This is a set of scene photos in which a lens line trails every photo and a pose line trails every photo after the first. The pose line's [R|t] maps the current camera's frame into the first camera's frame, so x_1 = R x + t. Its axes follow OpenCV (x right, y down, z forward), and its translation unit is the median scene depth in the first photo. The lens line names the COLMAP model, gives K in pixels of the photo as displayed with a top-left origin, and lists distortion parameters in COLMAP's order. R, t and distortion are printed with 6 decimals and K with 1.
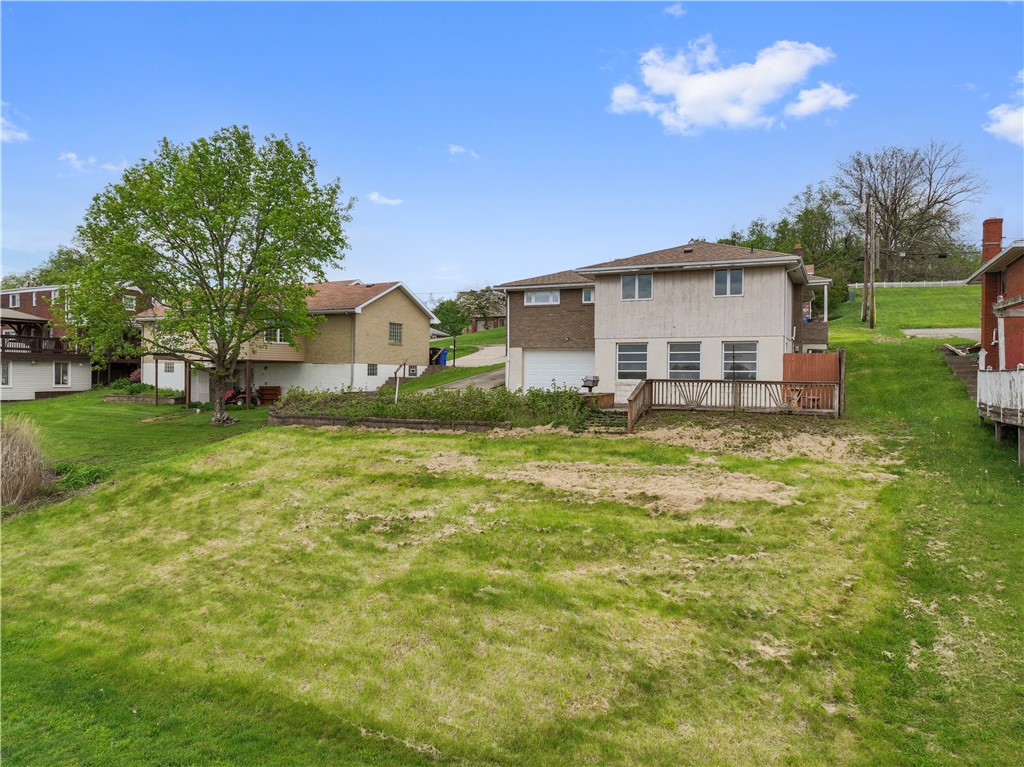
lens RADIAL K [[720.3, 0, 512.0], [0, 720.3, 383.5], [0, 0, 1]] dist [0.005886, 0.004585]
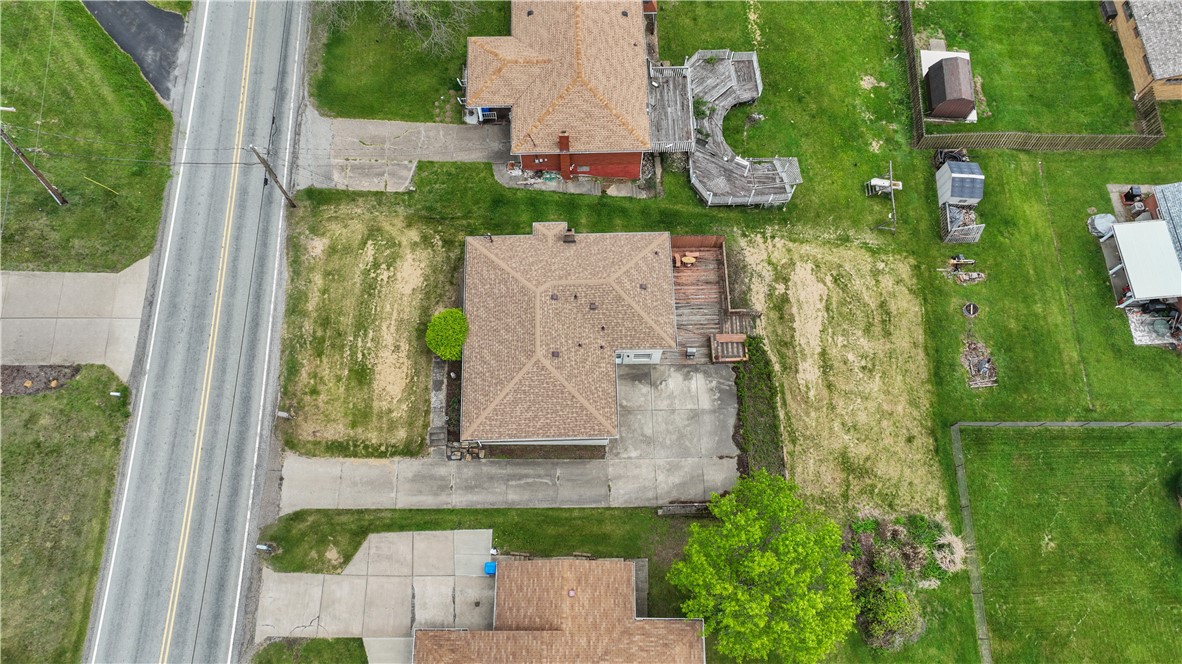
lens RADIAL K [[837.8, 0, 591.0], [0, 837.8, 332.0], [0, 0, 1]] dist [-0.000192, 0.001278]
pose [[-0.440975, -0.847889, 0.294321, -0.542574], [0.004488, 0.325840, 0.945414, -3.004049], [-0.897508, 0.418225, -0.139882, 2.177212]]
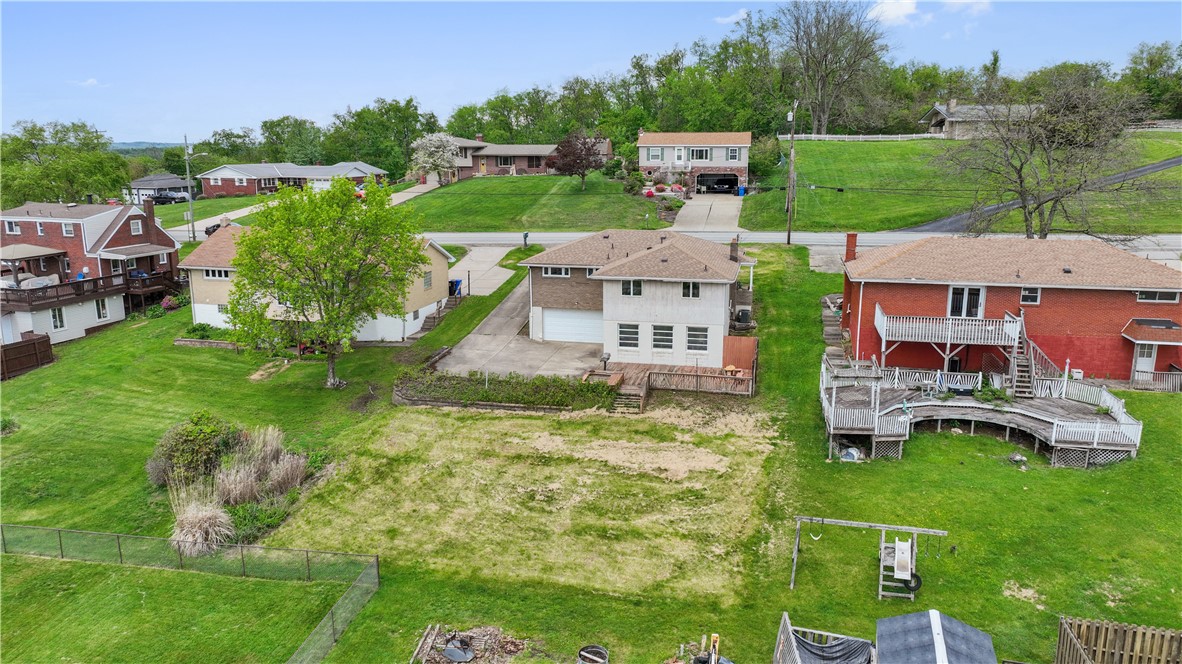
lens RADIAL K [[837.8, 0, 591.0], [0, 837.8, 332.0], [0, 0, 1]] dist [-0.000192, 0.001278]
pose [[0.978155, -0.055844, 0.200234, -0.400679], [0.012791, 0.977584, 0.210156, -0.625391], [-0.207481, -0.203004, 0.956944, -1.014679]]
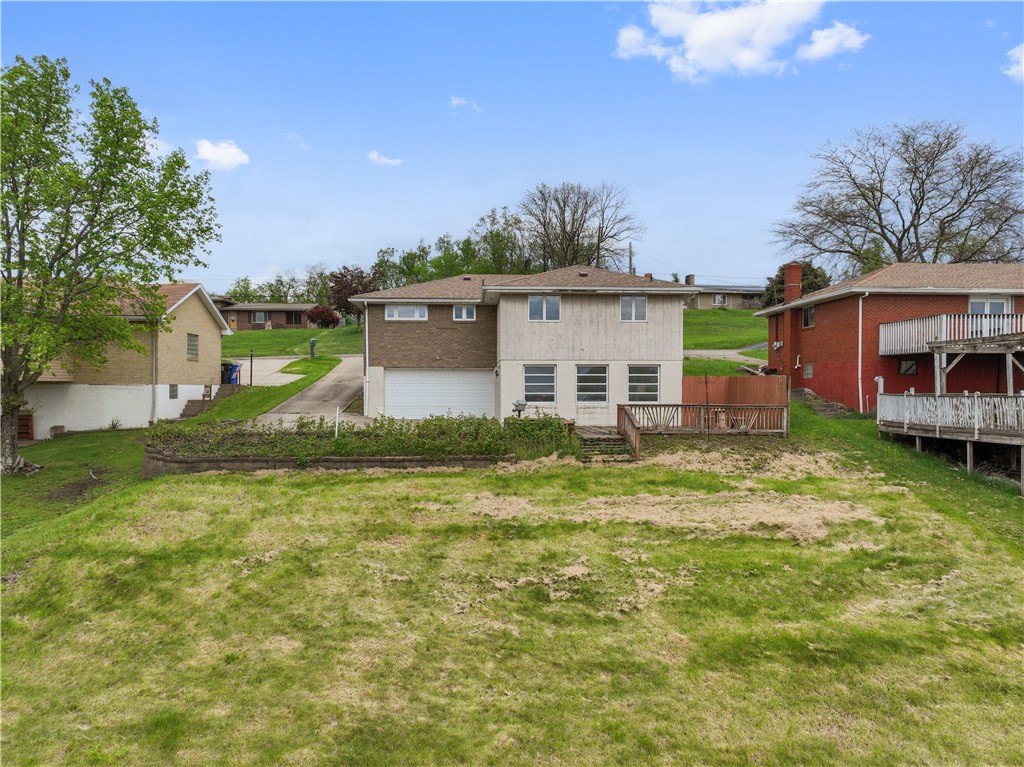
lens RADIAL K [[731.1, 0, 512.0], [0, 731.1, 383.5], [0, 0, 1]] dist [0.002735, 0.004560]
pose [[0.884336, -0.006173, 0.466810, -0.510356], [0.012084, 0.999880, -0.009669, -0.032954], [-0.466694, 0.014192, 0.884305, 0.206339]]
